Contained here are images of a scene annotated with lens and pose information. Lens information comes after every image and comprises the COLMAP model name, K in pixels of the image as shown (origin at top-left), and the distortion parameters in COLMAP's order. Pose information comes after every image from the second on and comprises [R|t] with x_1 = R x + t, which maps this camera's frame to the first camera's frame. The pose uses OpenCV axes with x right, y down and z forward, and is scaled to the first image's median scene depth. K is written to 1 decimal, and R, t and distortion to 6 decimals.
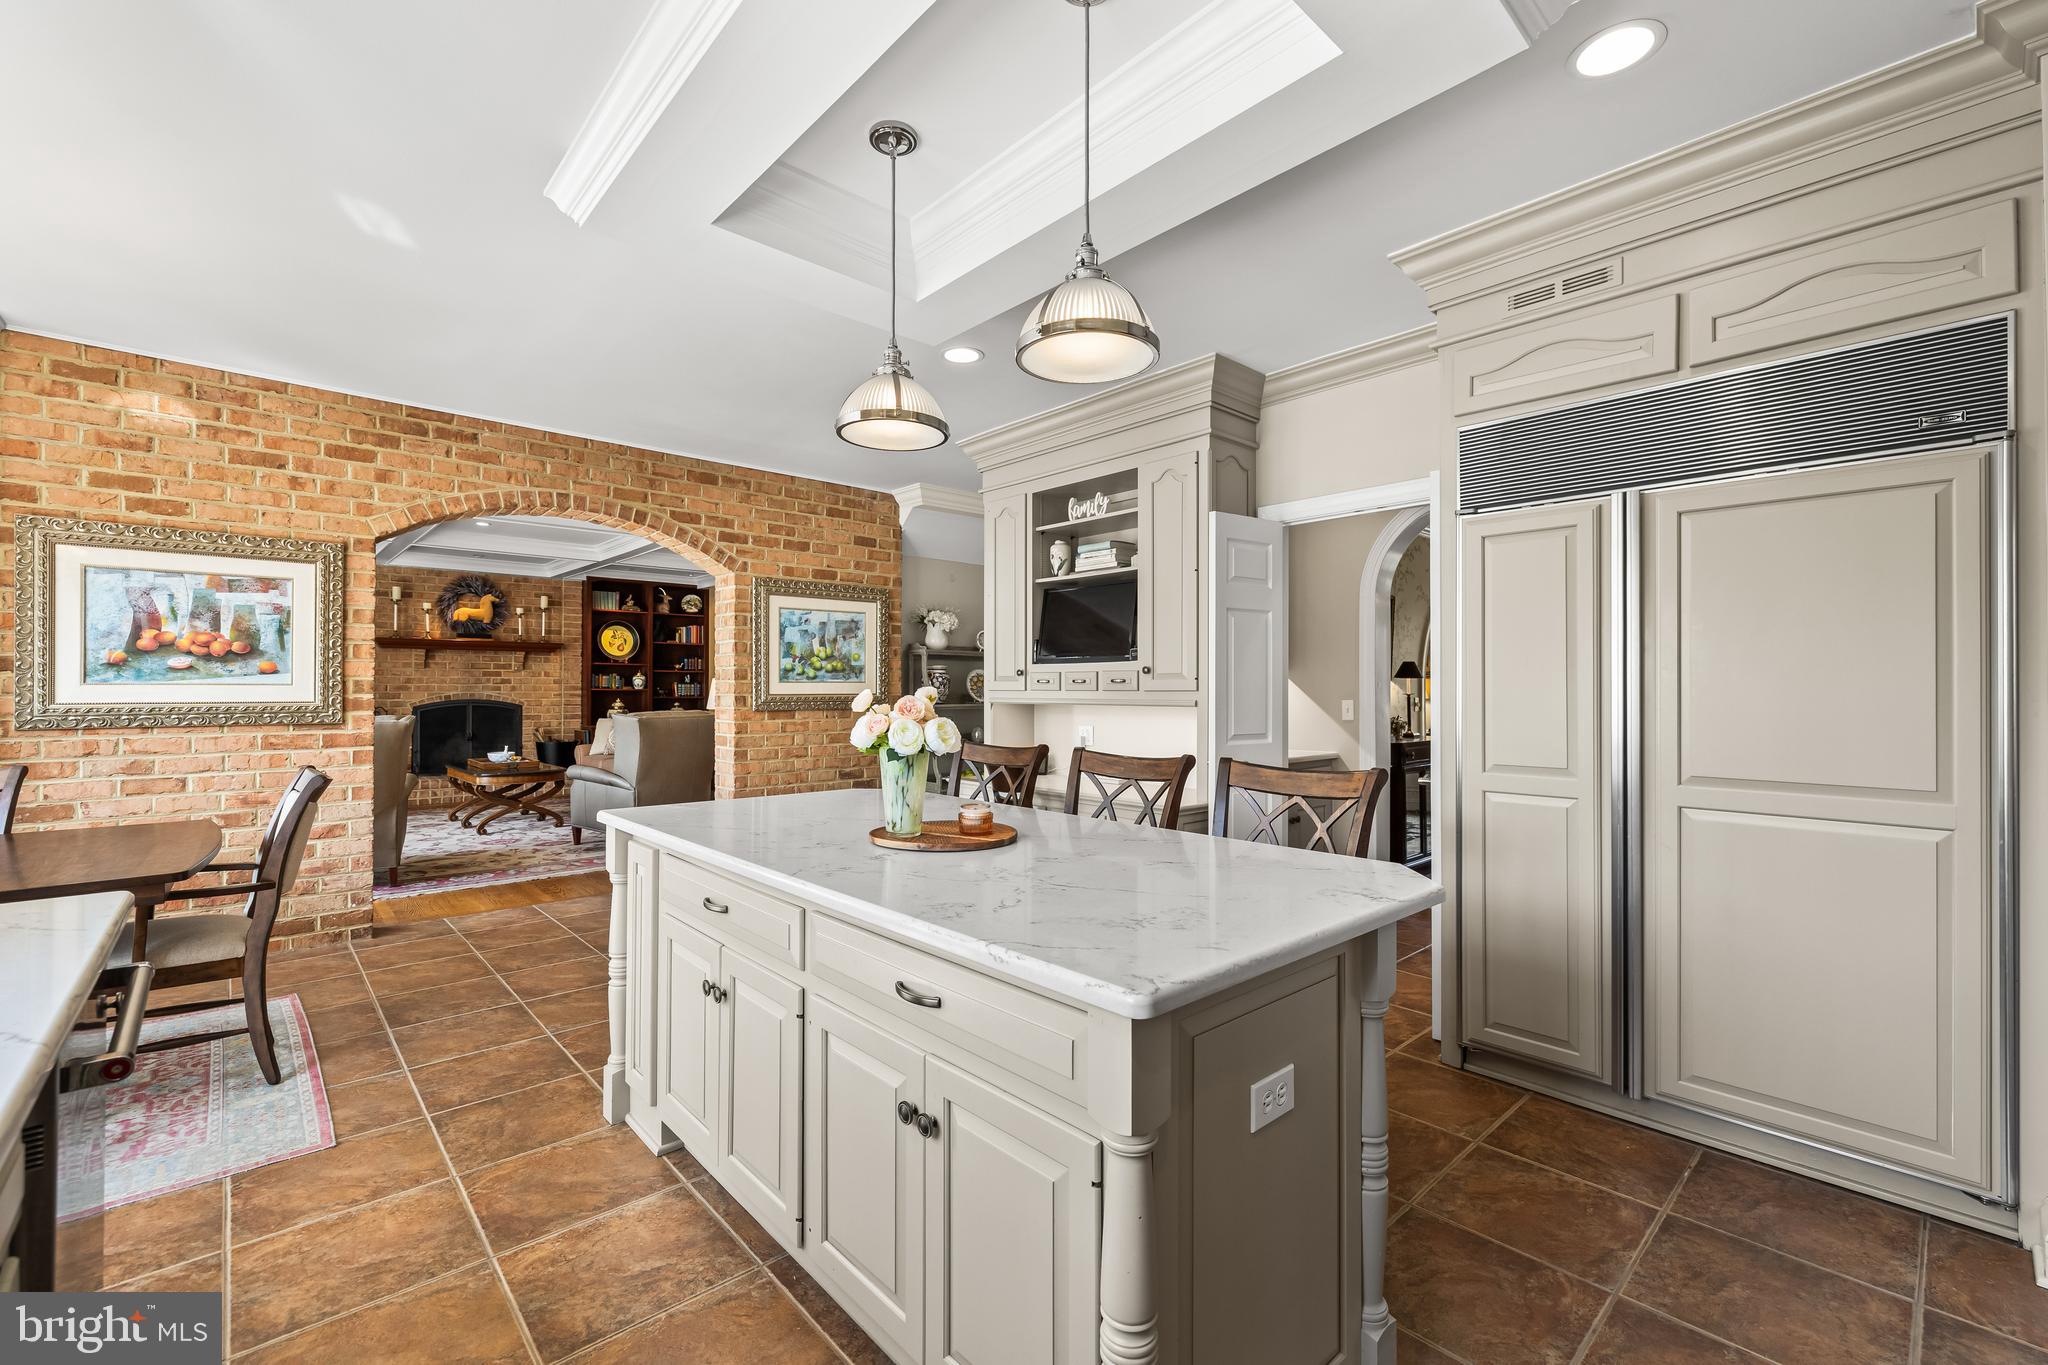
lens RADIAL K [[871.7, 0, 1025.2], [0, 871.7, 681.4], [0, 0, 1]] dist [0.001593, 0.000875]
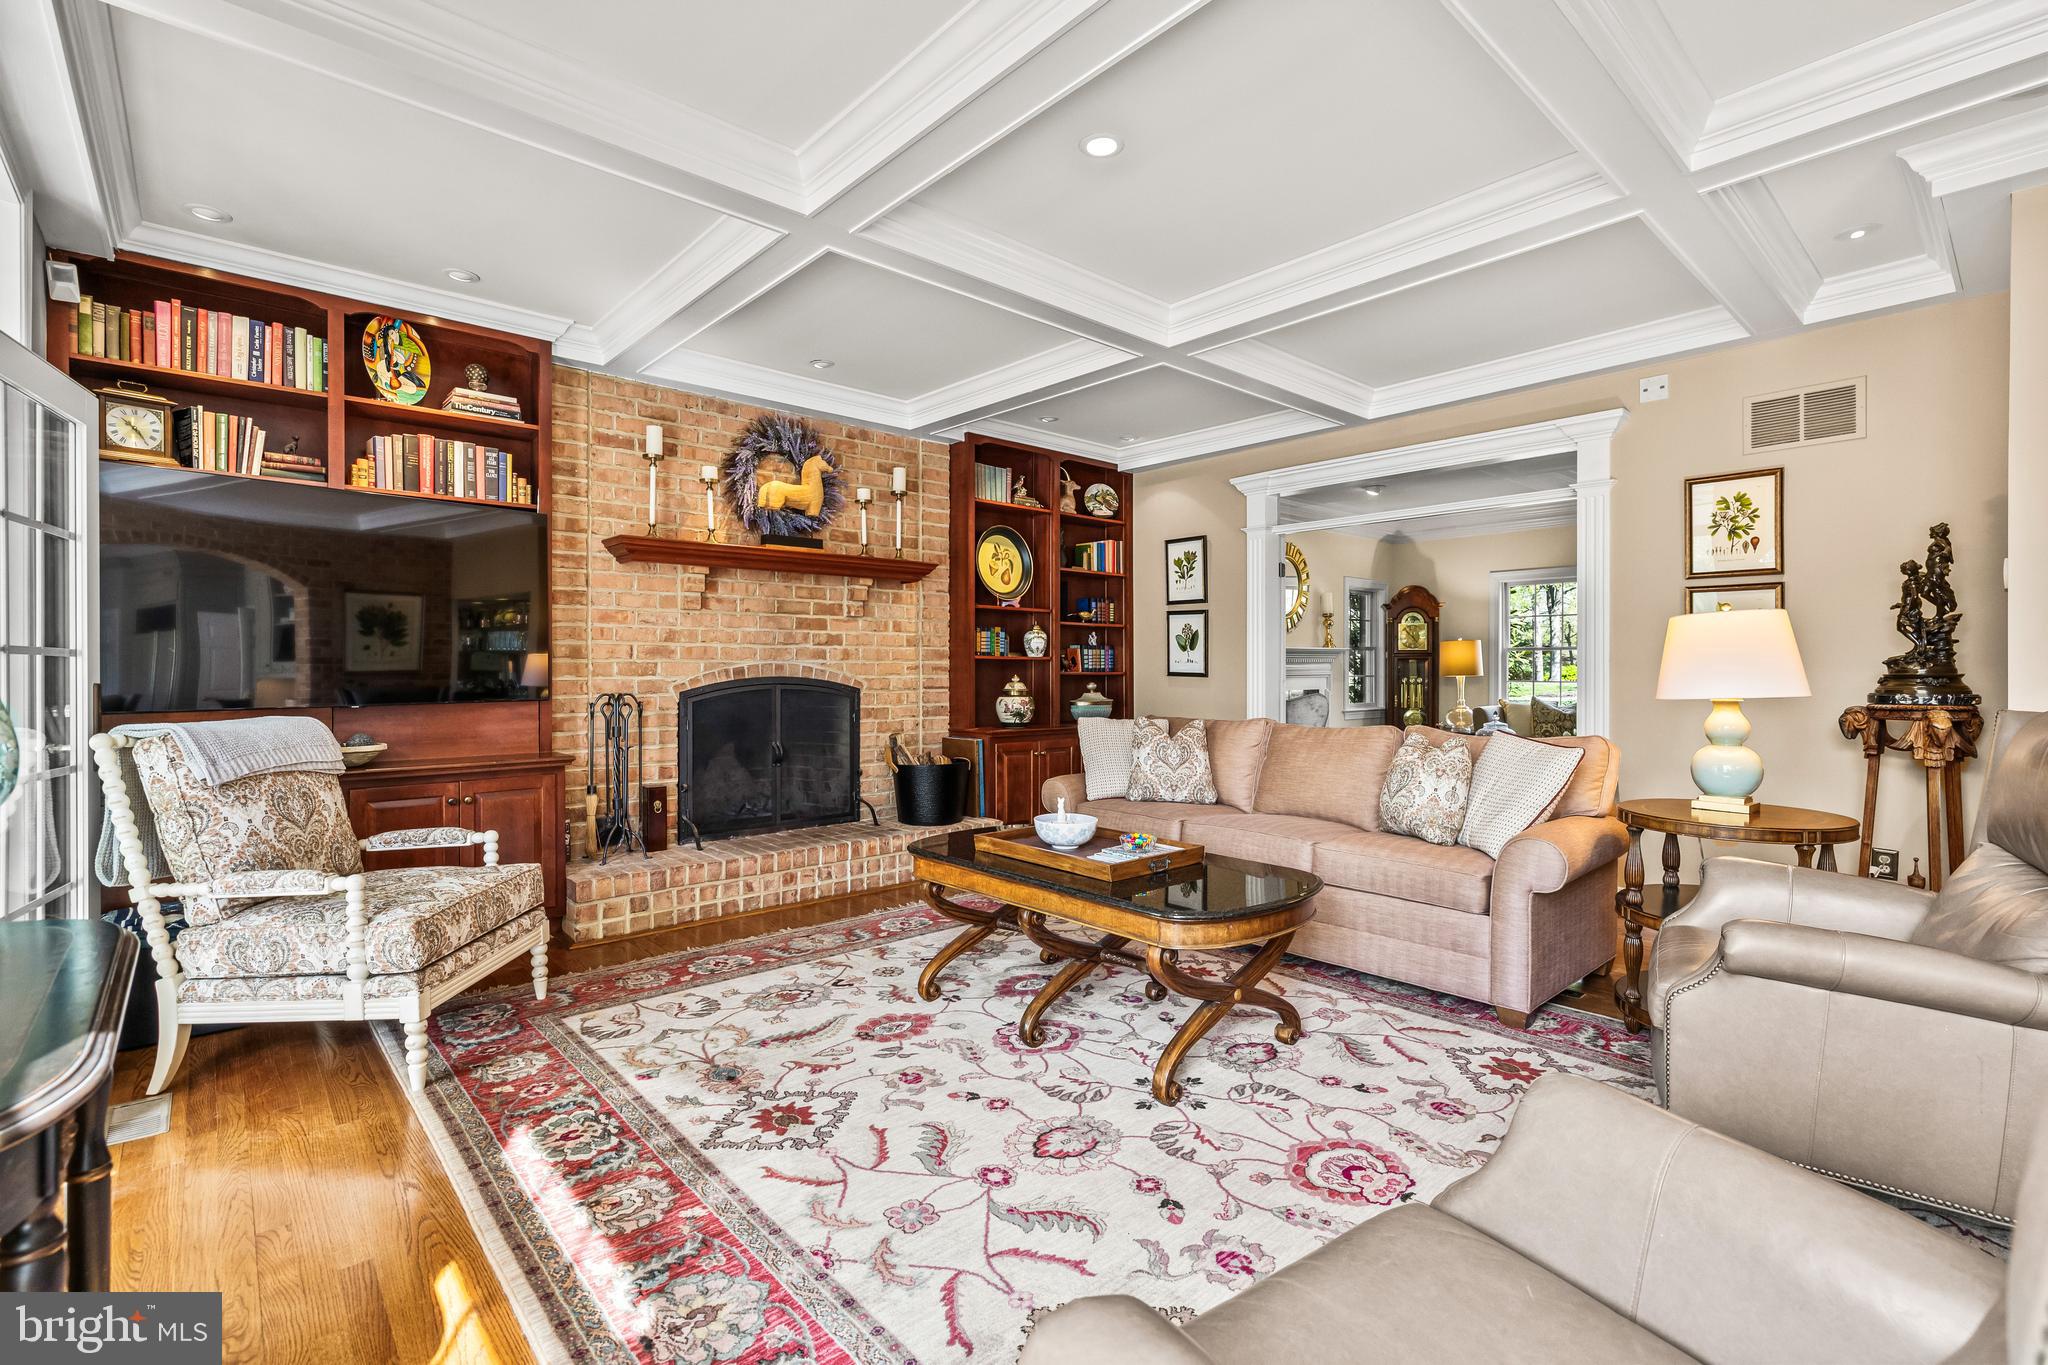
lens RADIAL K [[933.4, 0, 1022.5], [0, 933.4, 679.6], [0, 0, 1]] dist [-0.004612, 0.001200]
pose [[0.999924, -0.001034, -0.012308, -0.507501], [0.001301, 0.999764, 0.021684, 0.011641], [0.012283, -0.021698, 0.999689, 0.501476]]
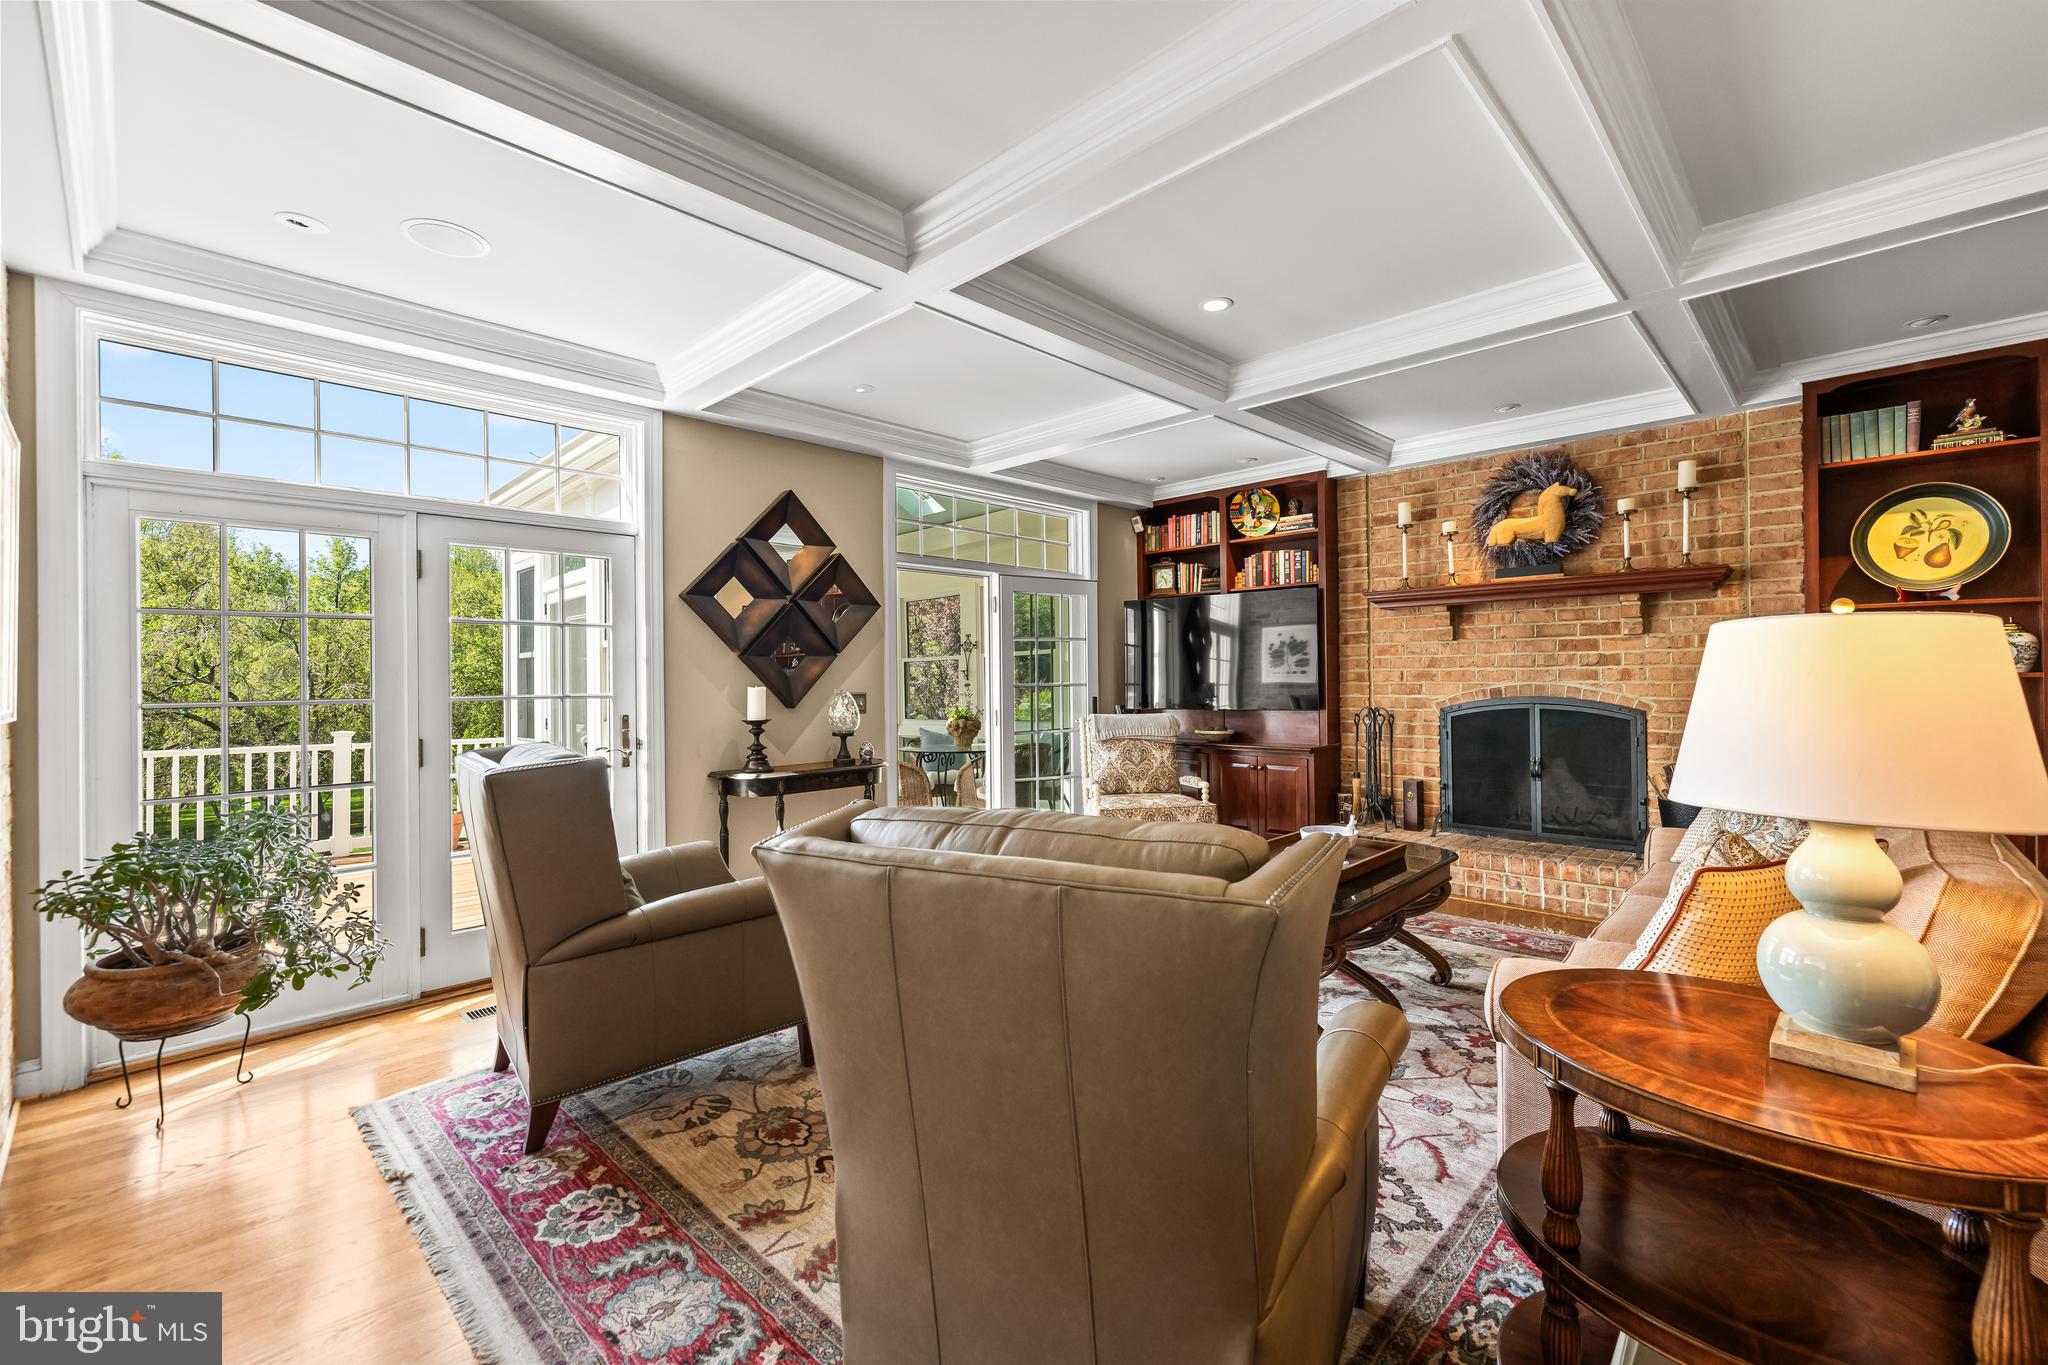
lens RADIAL K [[871.7, 0, 1026.0], [0, 871.7, 677.8], [0, 0, 1]] dist [0.001593, 0.000875]
pose [[0.054062, 0.000963, -0.998537, -0.144729], [0.021926, 0.999757, 0.002151, 0.001874], [0.998297, -0.022010, 0.054028, 0.689700]]
